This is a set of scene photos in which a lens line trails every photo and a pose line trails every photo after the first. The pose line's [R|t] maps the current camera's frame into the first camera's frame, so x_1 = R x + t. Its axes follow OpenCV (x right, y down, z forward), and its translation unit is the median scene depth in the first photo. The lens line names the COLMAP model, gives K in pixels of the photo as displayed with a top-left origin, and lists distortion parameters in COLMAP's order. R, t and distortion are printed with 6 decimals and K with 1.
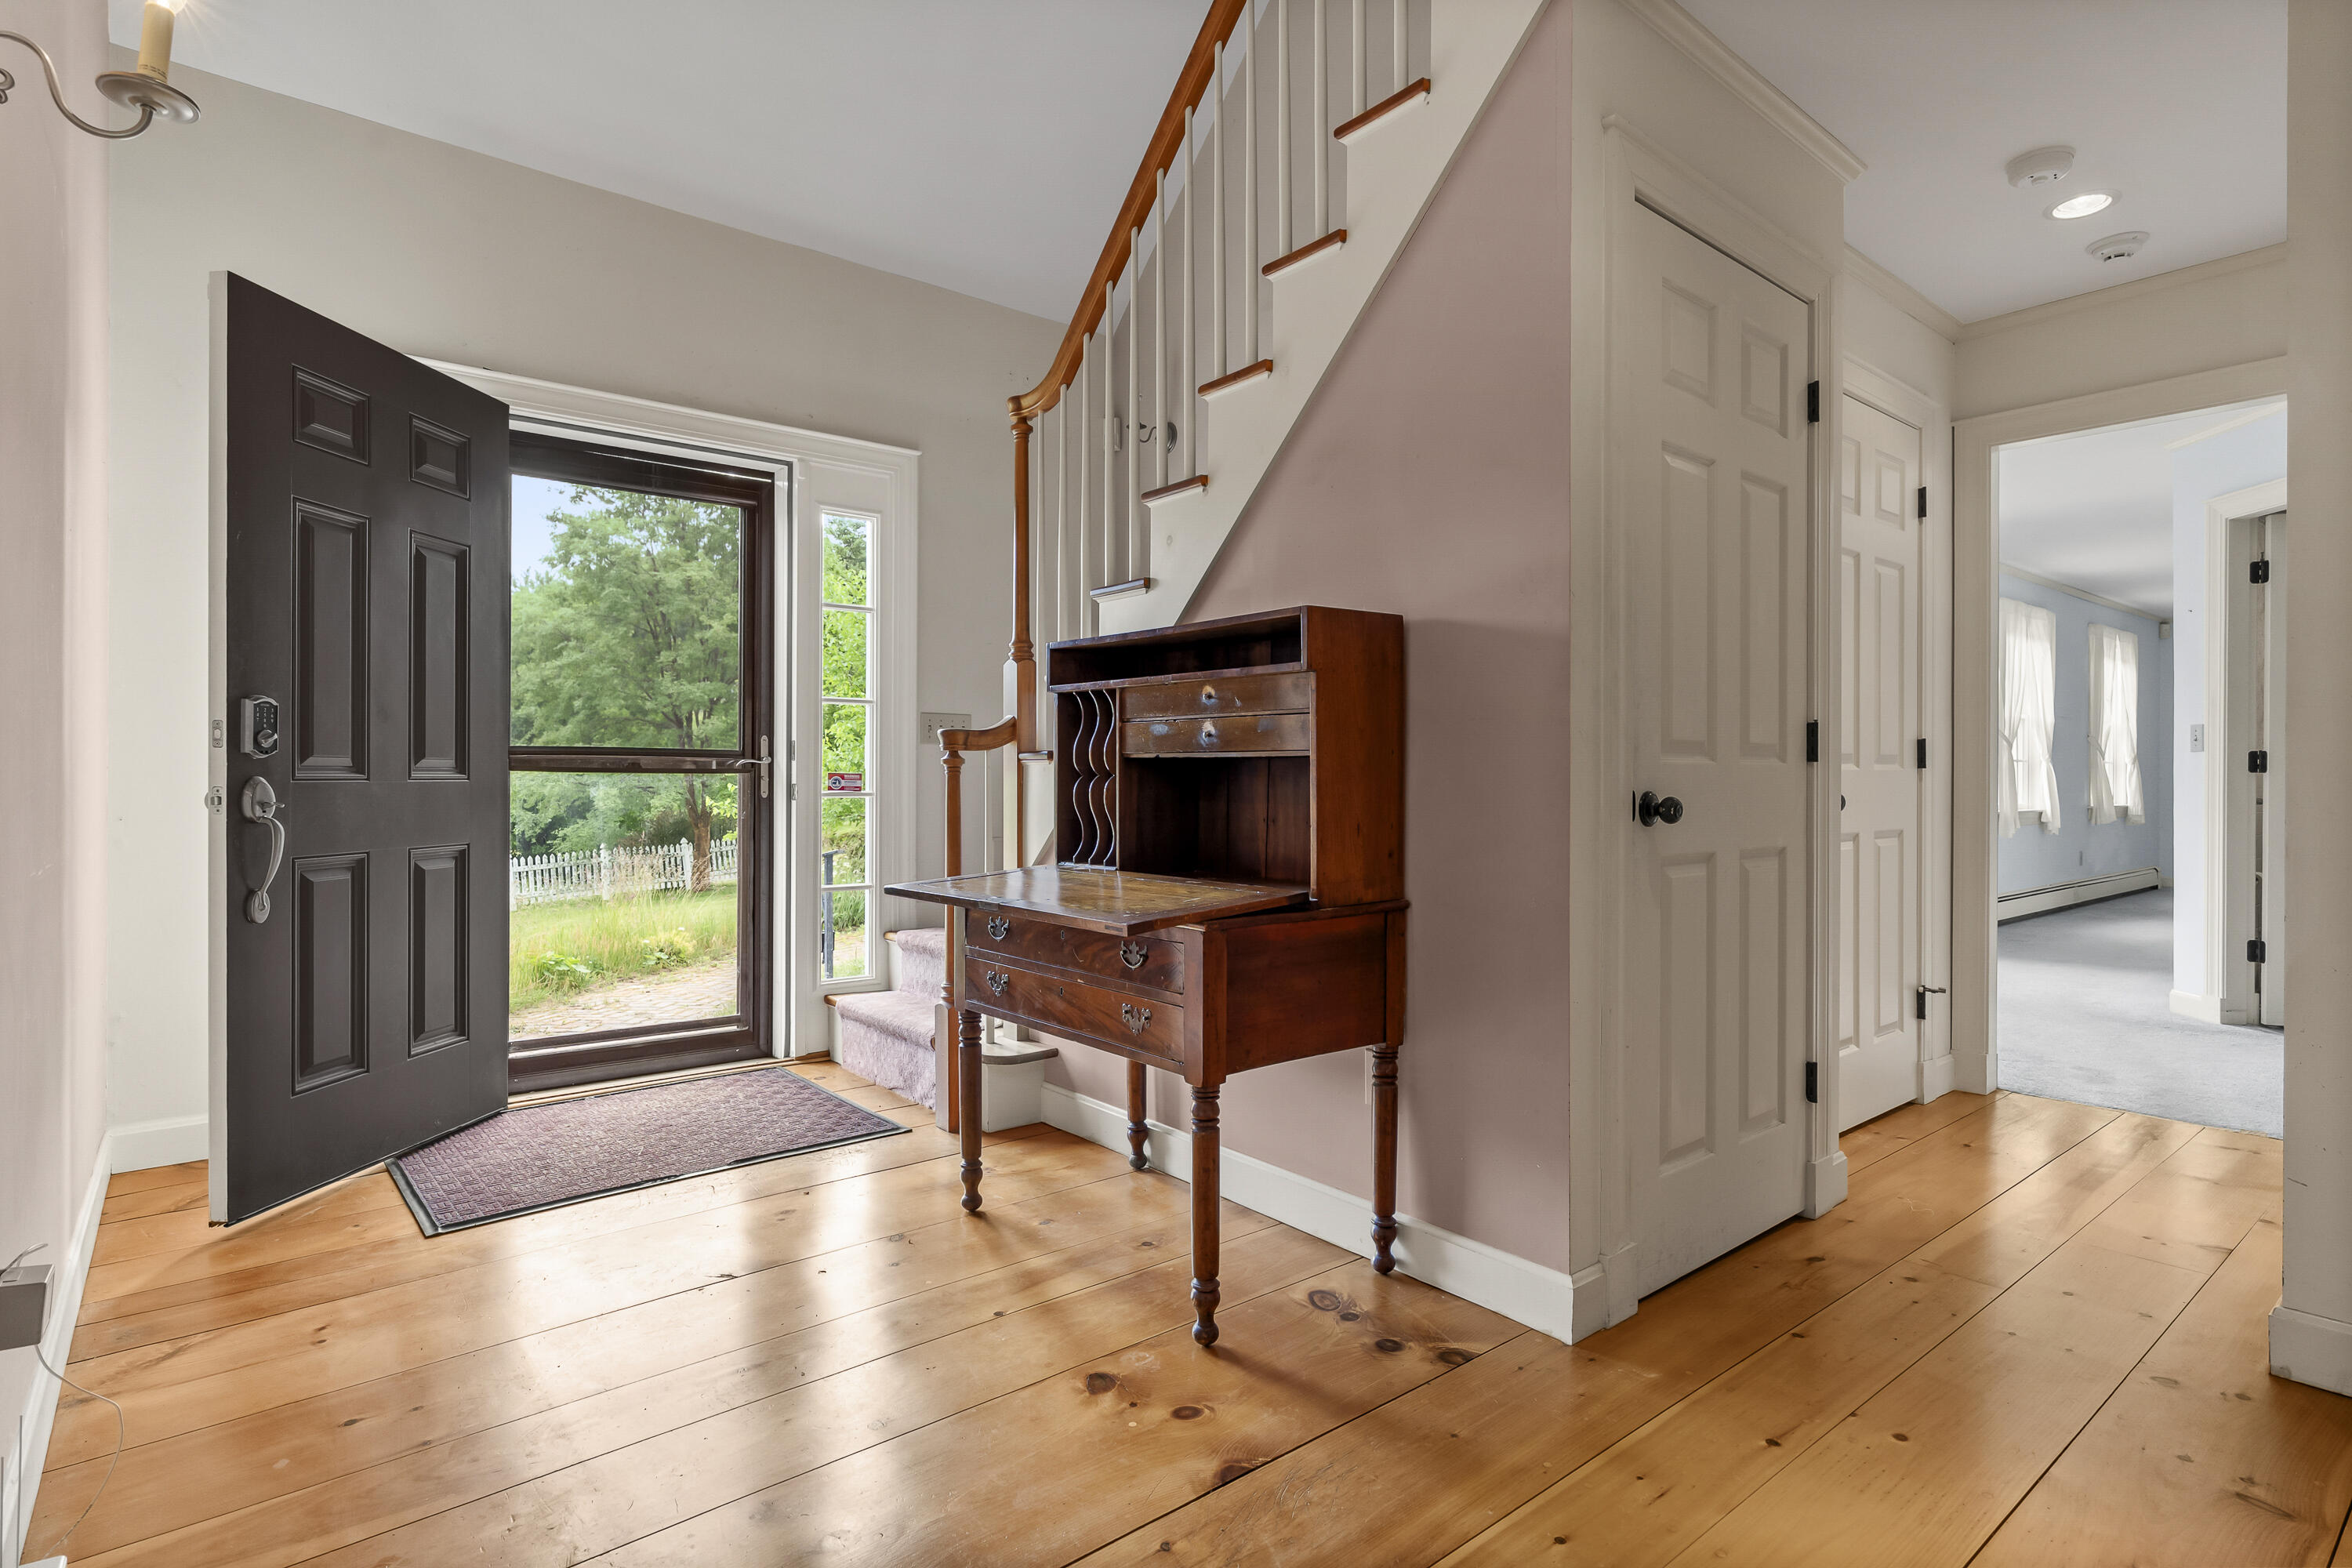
lens RADIAL K [[1187.7, 0, 1173.9], [0, 1187.7, 777.7], [0, 0, 1]] dist [-0.003866, 0.001596]
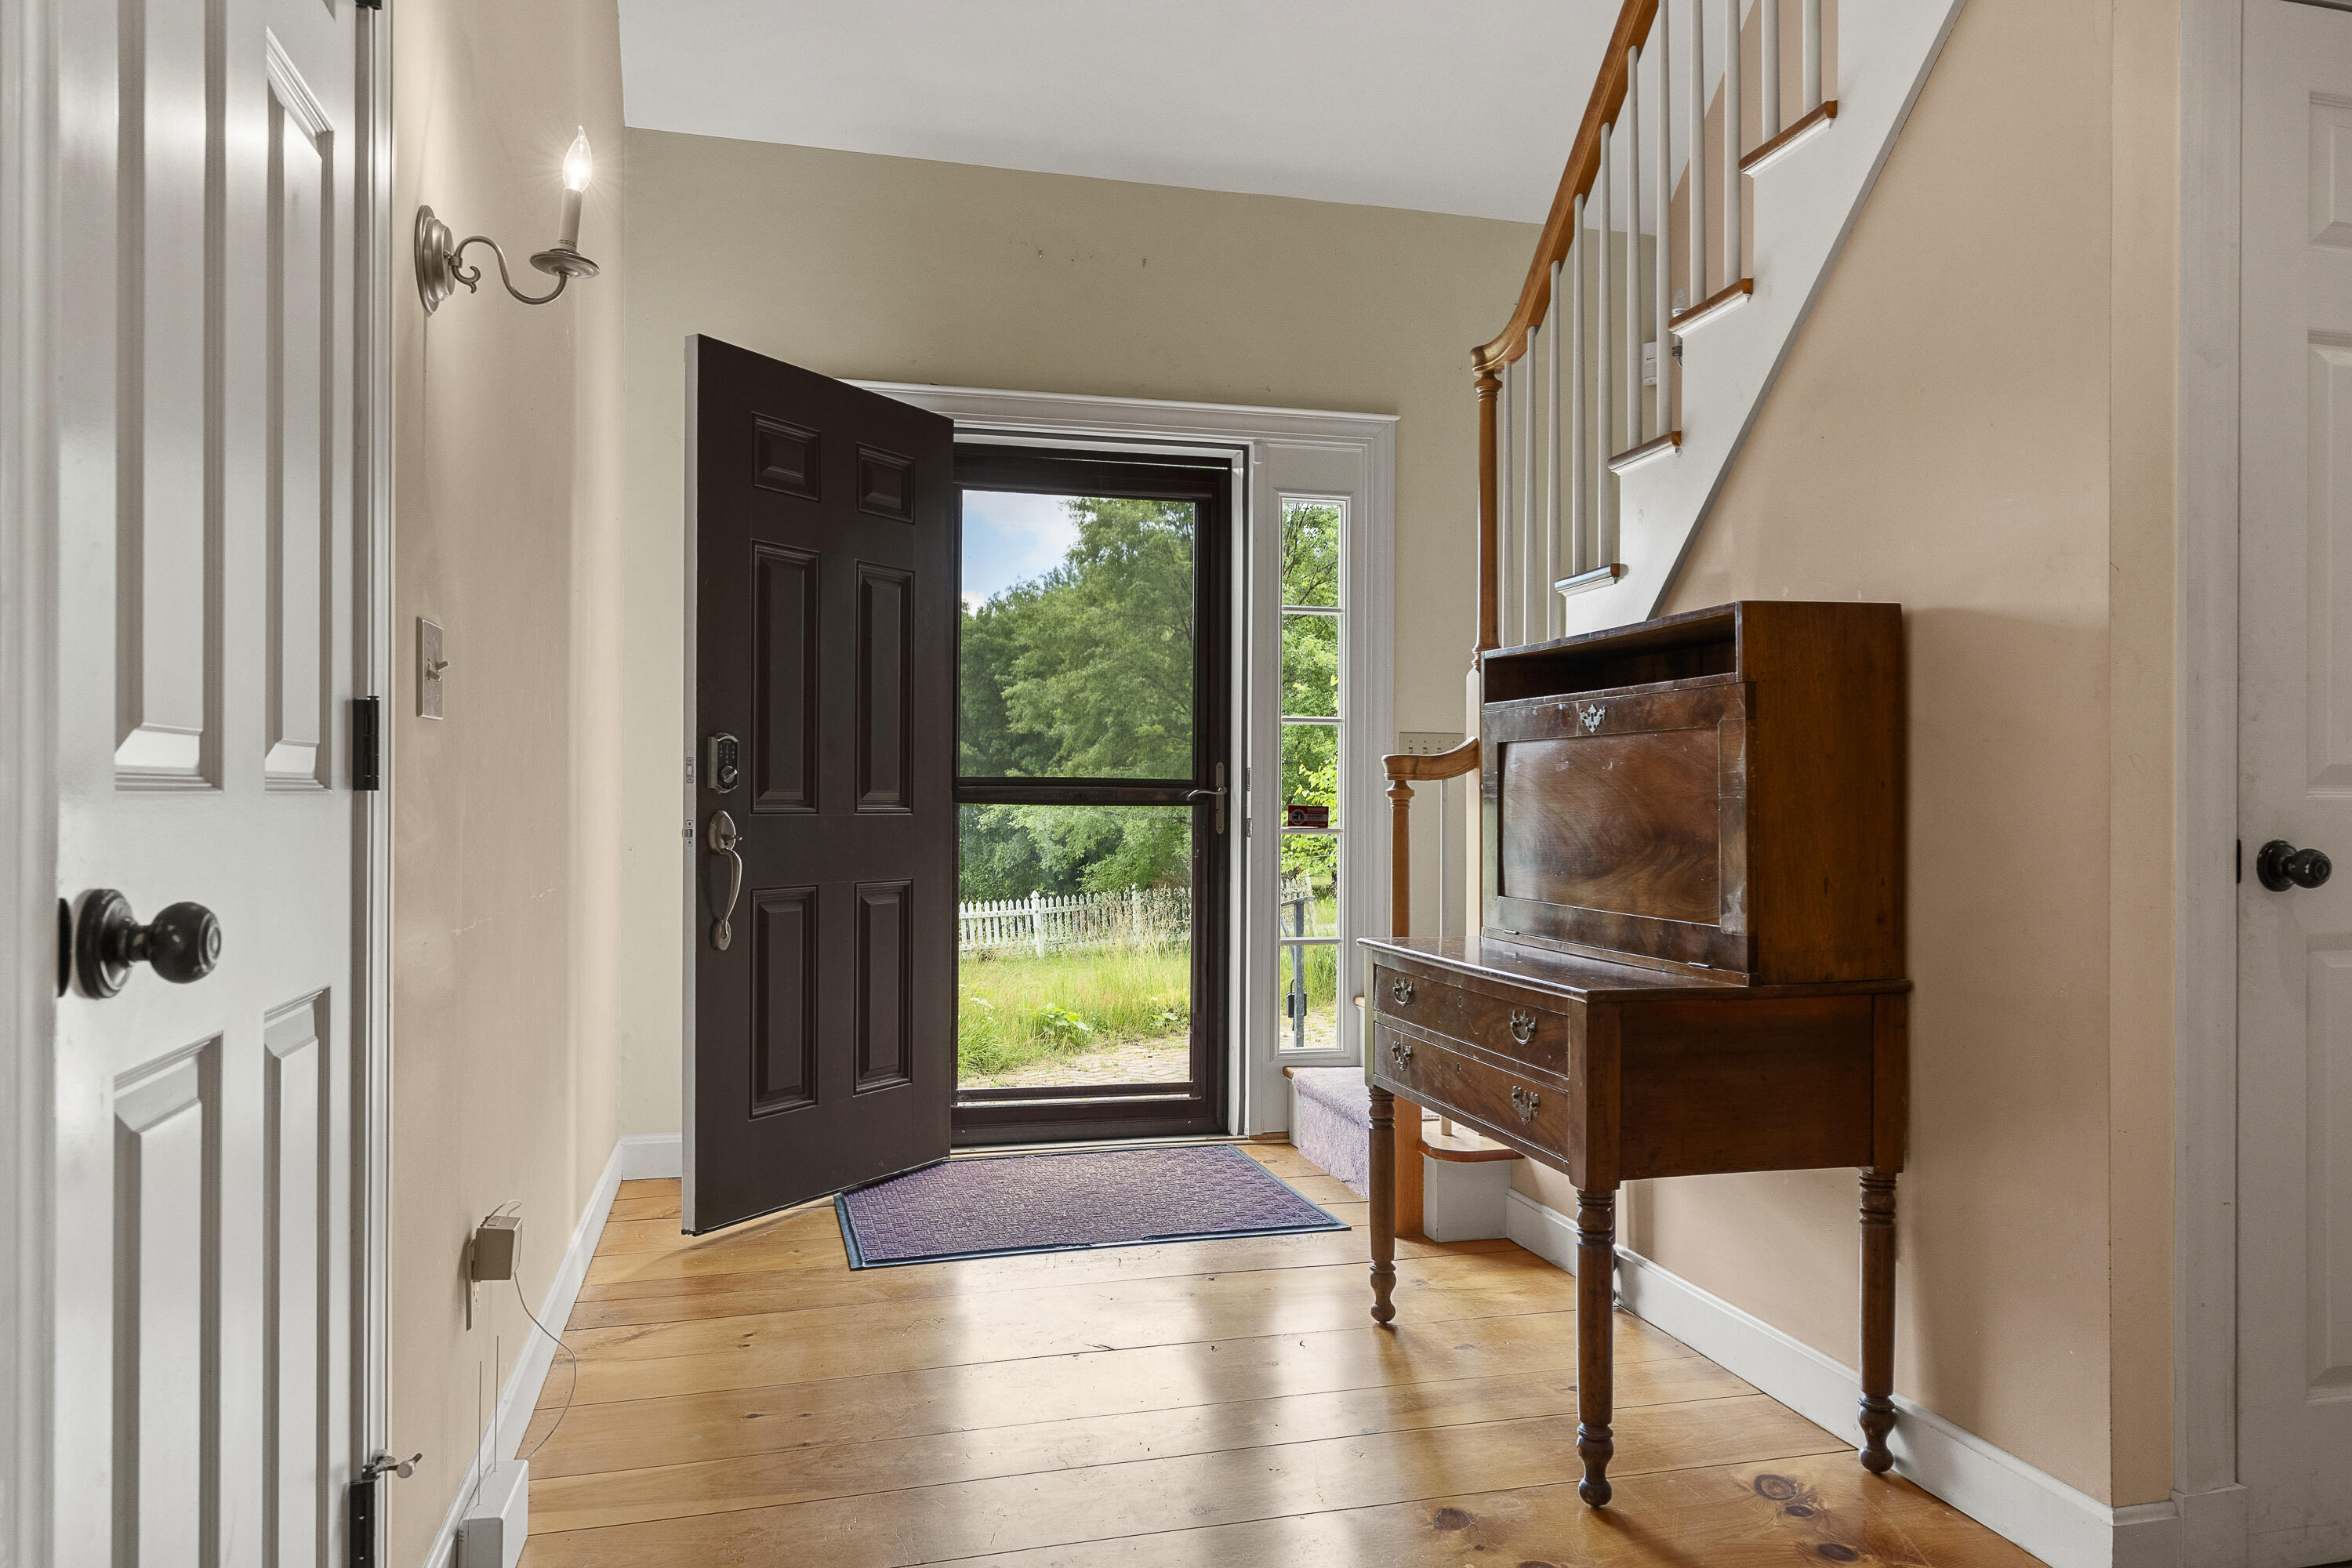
lens RADIAL K [[1575.0, 0, 1172.8], [0, 1575.0, 799.2], [0, 0, 1]] dist [0.006017, 0.002826]
pose [[0.906517, 0.000411, -0.422169, 0.169973], [-0.002143, 0.999991, -0.003630, -0.006491], [0.422164, 0.004195, 0.906510, -0.091650]]
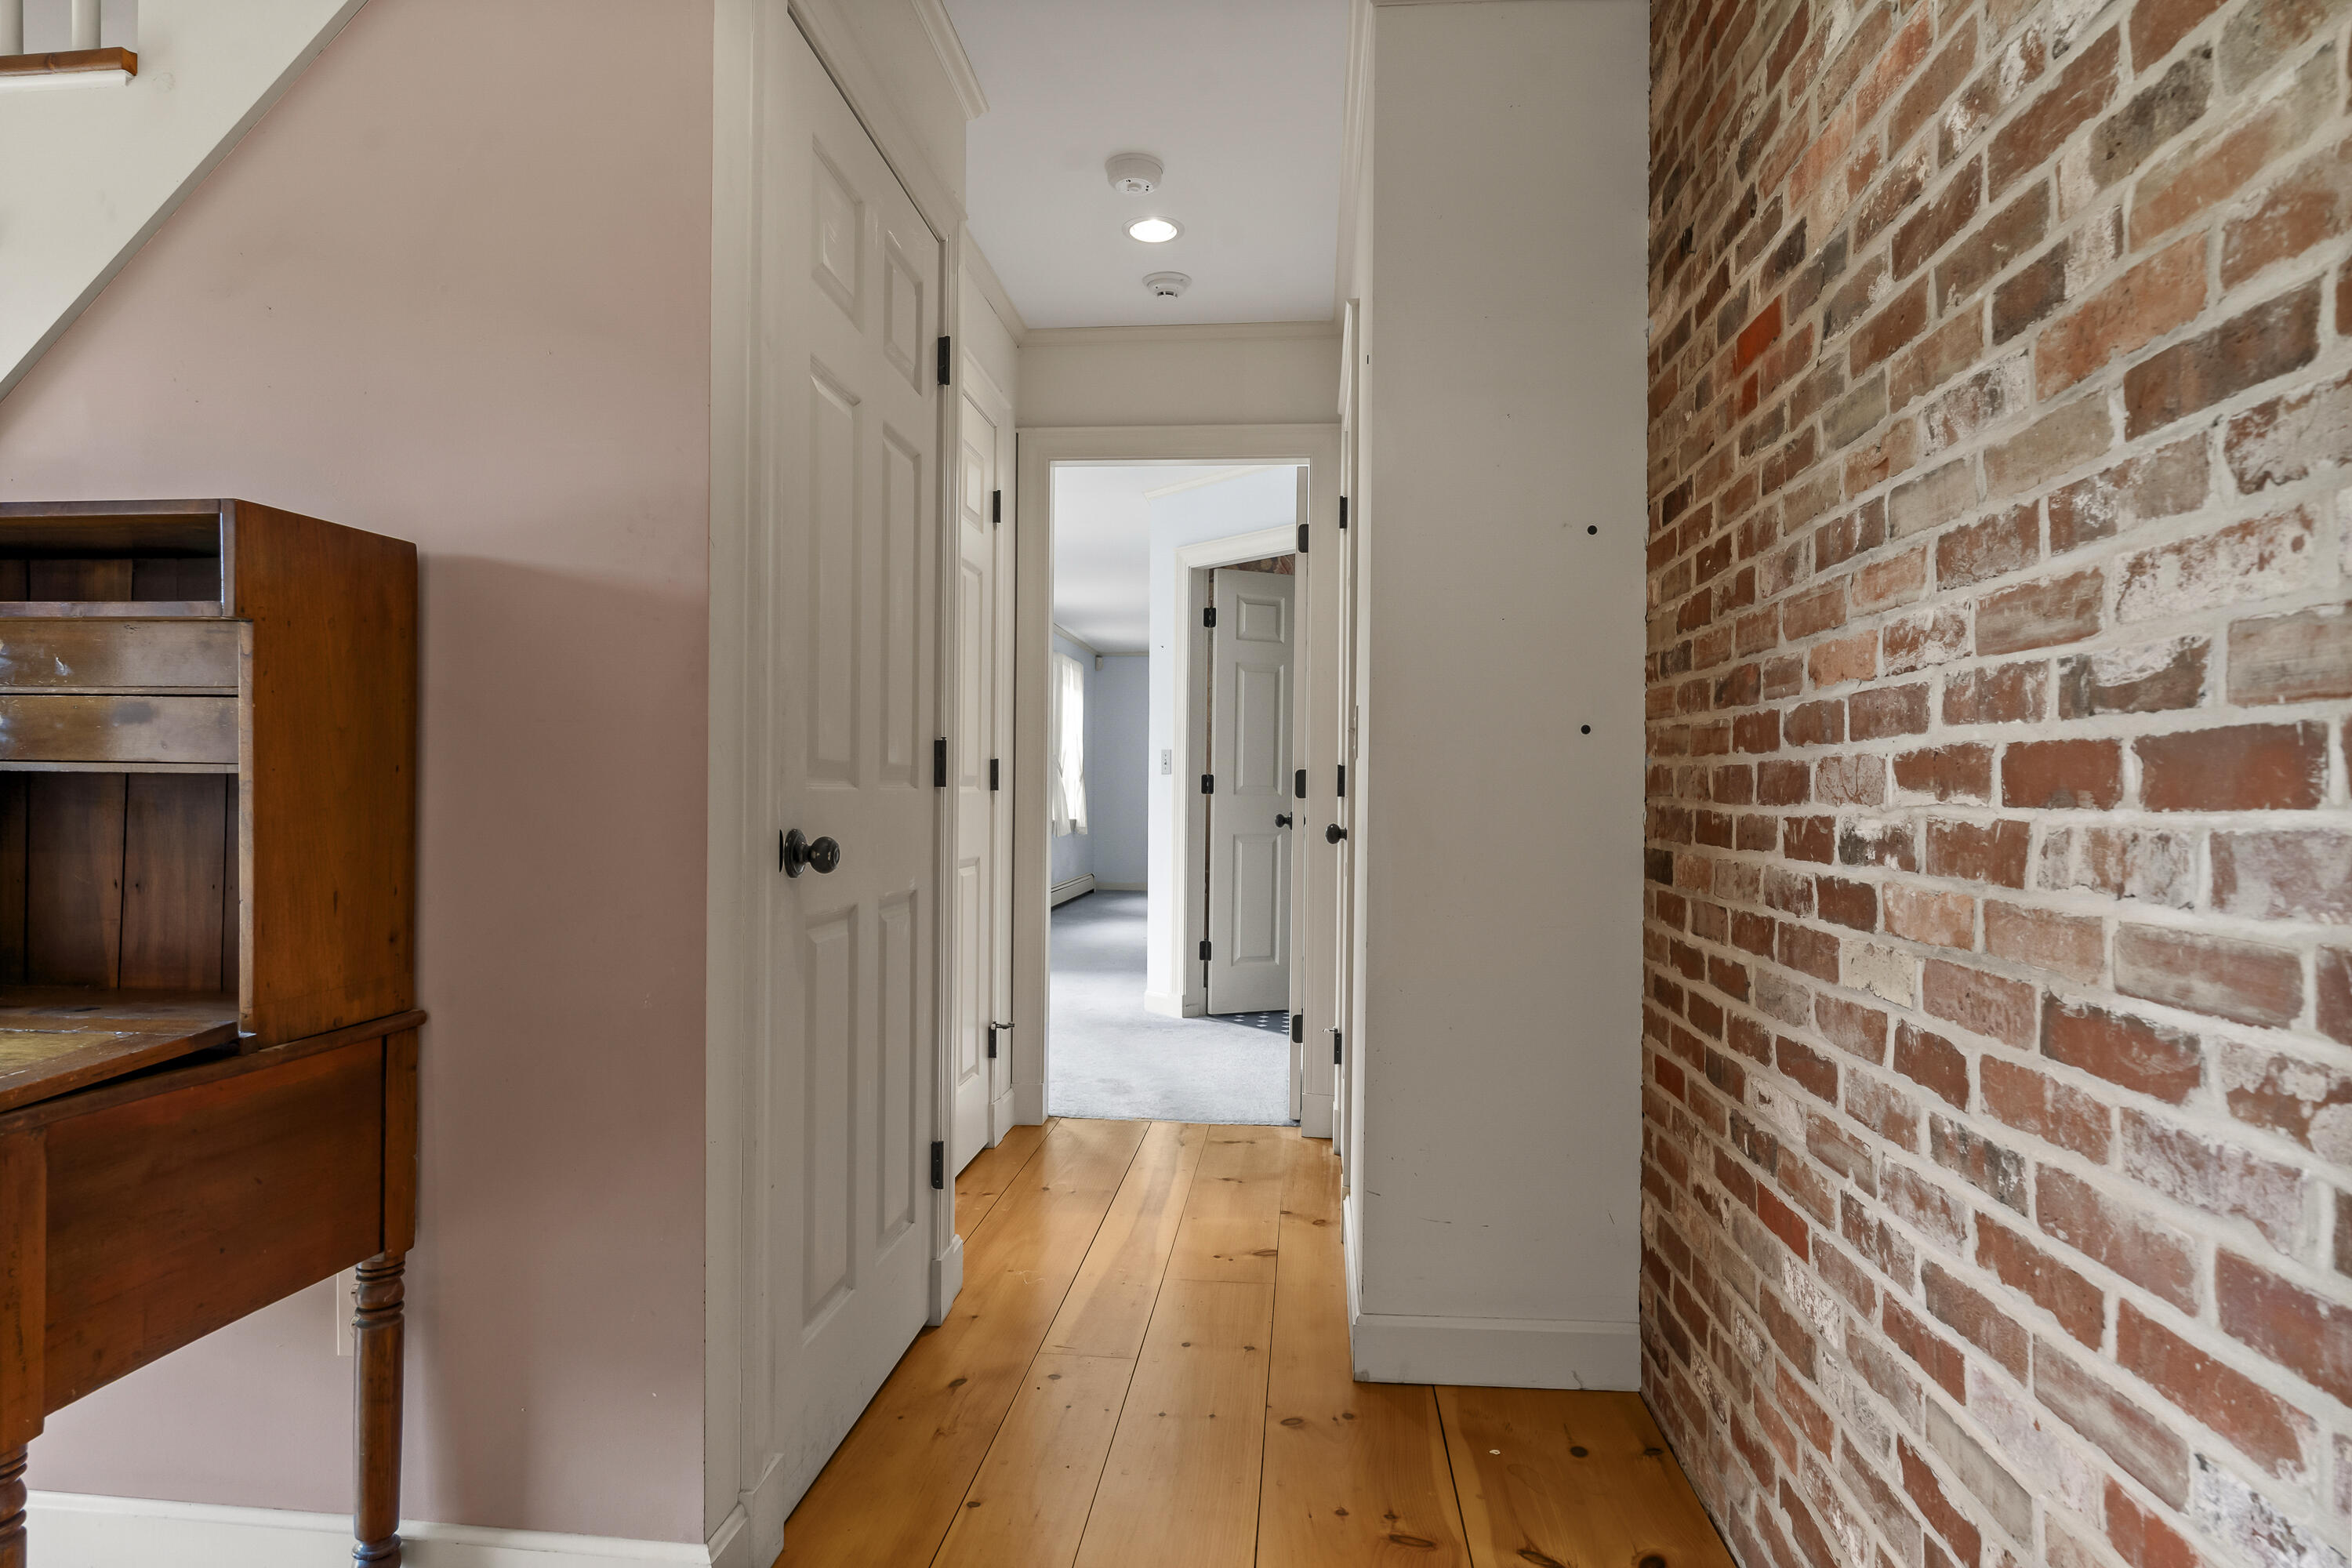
lens RADIAL K [[1332.3, 0, 1180.5], [0, 1332.3, 801.2], [0, 0, 1]] dist [0.001166, -0.000768]
pose [[0.710889, 0.000826, 0.703303, -0.007969], [-0.007967, 0.999945, 0.006879, -0.011046], [-0.703259, -0.010494, 0.710857, 0.205909]]
